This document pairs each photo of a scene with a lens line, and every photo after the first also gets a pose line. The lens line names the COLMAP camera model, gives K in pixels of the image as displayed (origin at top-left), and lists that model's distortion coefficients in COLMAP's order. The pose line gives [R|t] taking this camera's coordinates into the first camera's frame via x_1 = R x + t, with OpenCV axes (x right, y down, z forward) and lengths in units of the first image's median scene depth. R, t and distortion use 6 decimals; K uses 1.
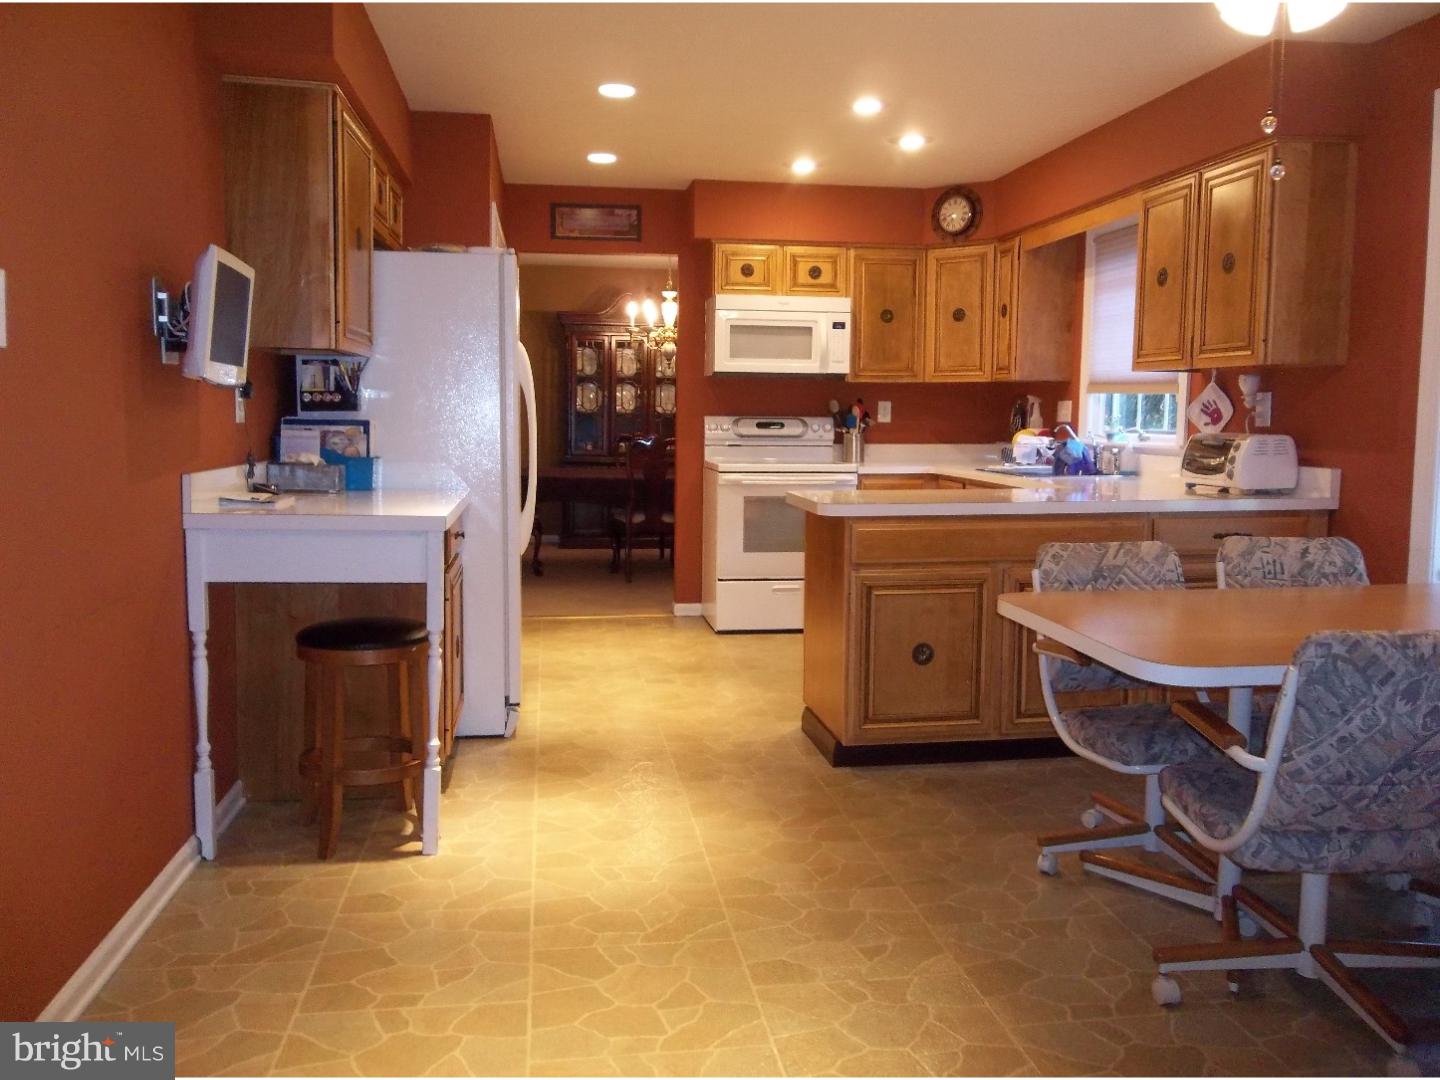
lens RADIAL K [[1162.8, 0, 715.2], [0, 1162.8, 536.0], [0, 0, 1]] dist [-0.005612, -0.033462]
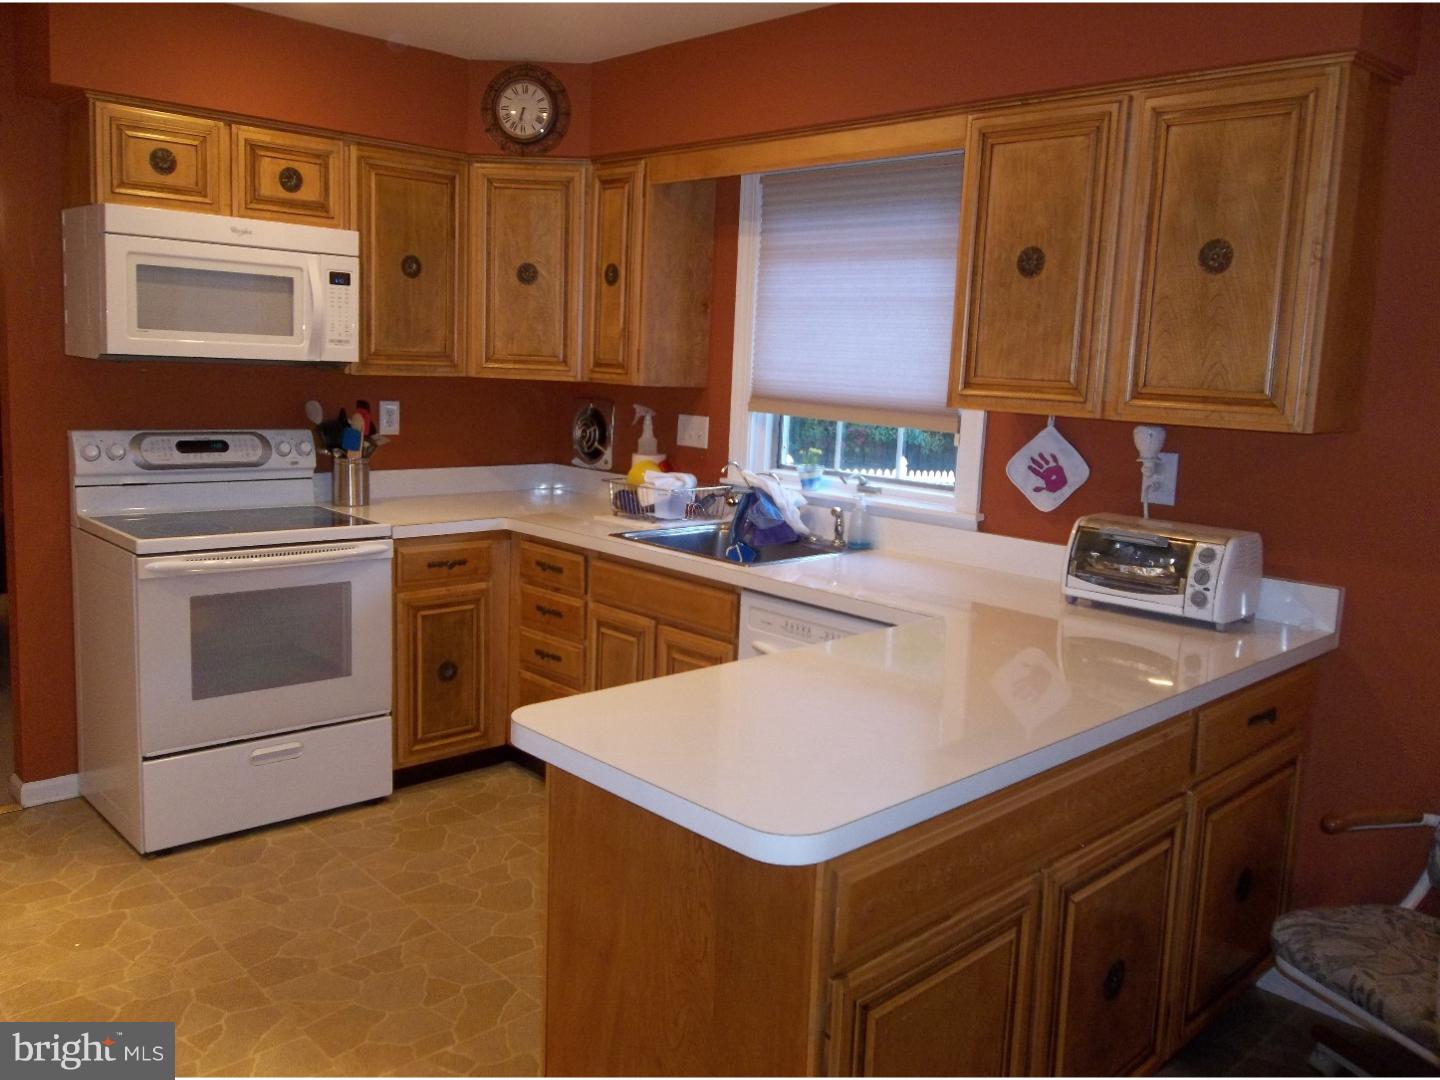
lens RADIAL K [[1162.8, 0, 715.7], [0, 1162.8, 532.8], [0, 0, 1]] dist [-0.005612, -0.033462]
pose [[0.816193, -0.057730, 0.574888, -0.080229], [0.024620, 0.997567, 0.065222, -0.090376], [-0.577254, -0.039080, 0.815629, 0.429573]]
